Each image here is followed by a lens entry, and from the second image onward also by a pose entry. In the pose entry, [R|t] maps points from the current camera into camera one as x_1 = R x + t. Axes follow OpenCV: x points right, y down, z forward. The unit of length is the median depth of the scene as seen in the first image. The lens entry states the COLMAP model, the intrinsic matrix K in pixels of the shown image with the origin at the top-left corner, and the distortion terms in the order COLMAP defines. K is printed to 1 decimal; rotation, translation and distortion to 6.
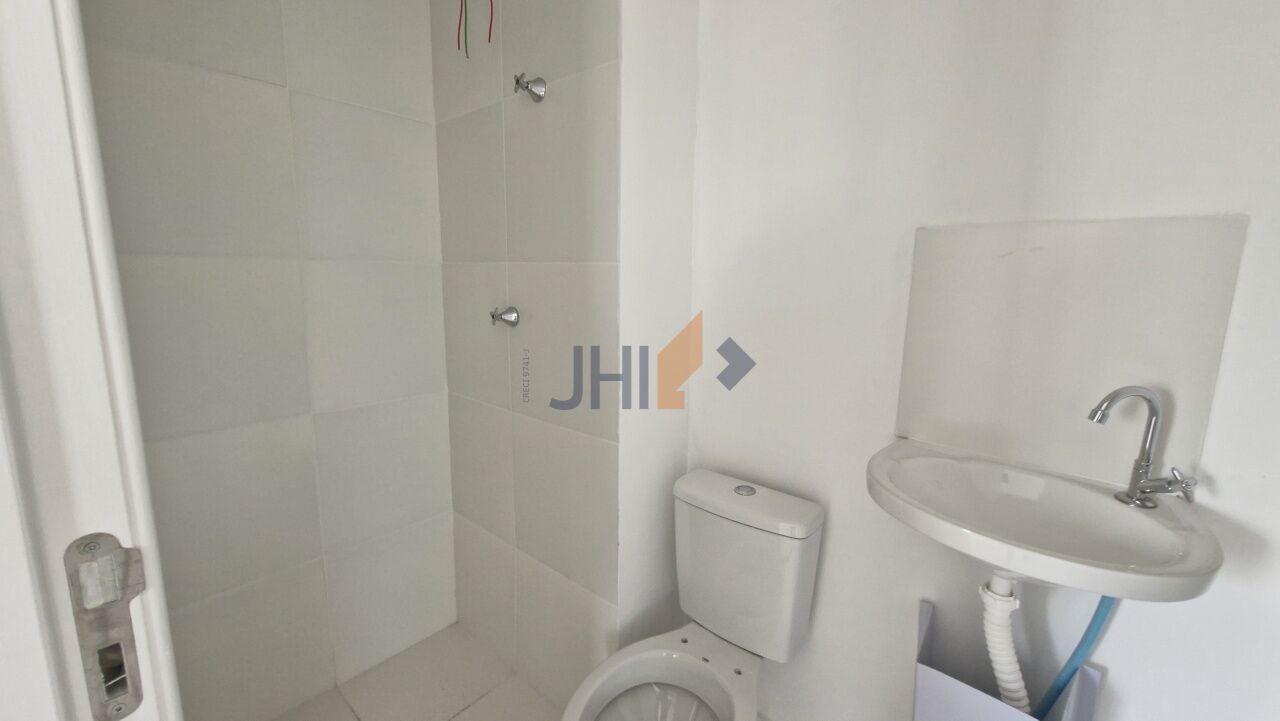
lens RADIAL K [[506.5, 0, 640.2], [0, 506.5, 359.5], [0, 0, 1]] dist [0.008625, -0.001026]
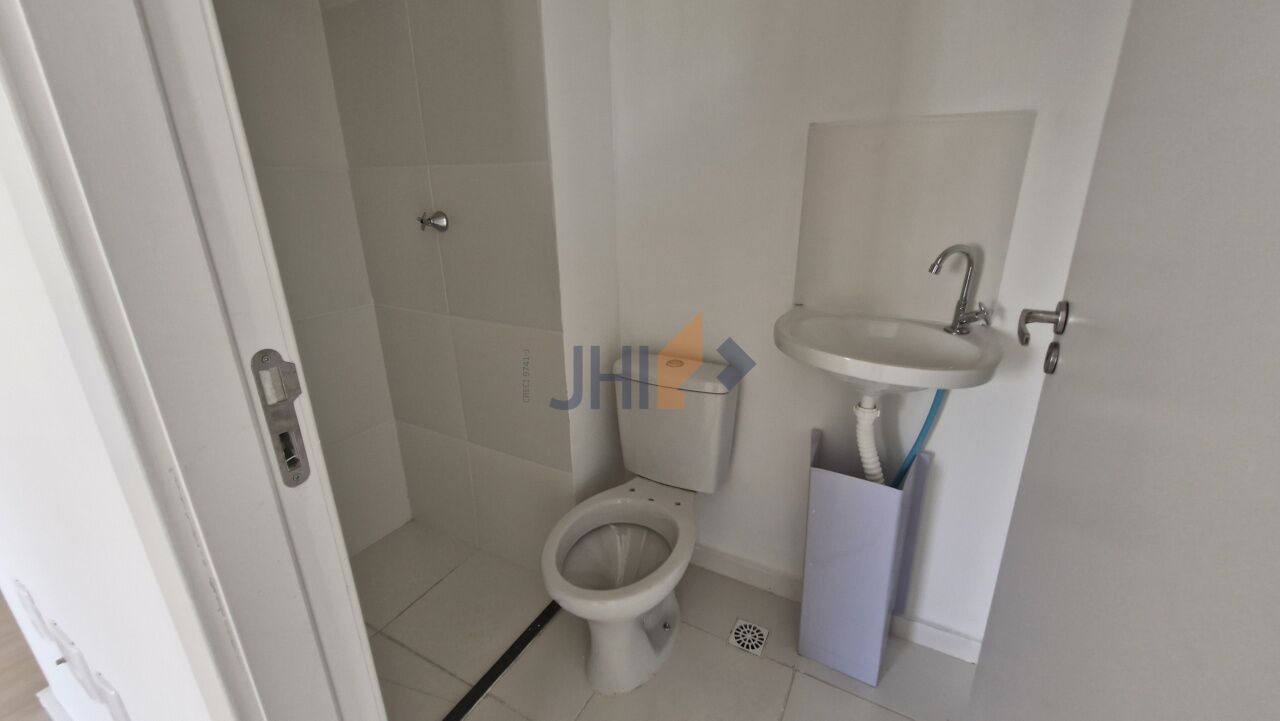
lens RADIAL K [[506.5, 0, 639.0], [0, 506.5, 359.3], [0, 0, 1]] dist [0.008625, -0.001026]
pose [[0.979544, -0.088064, 0.180938, -0.118759], [0.057935, 0.984503, 0.165523, 0.068500], [-0.192711, -0.151655, 0.969466, -0.167058]]
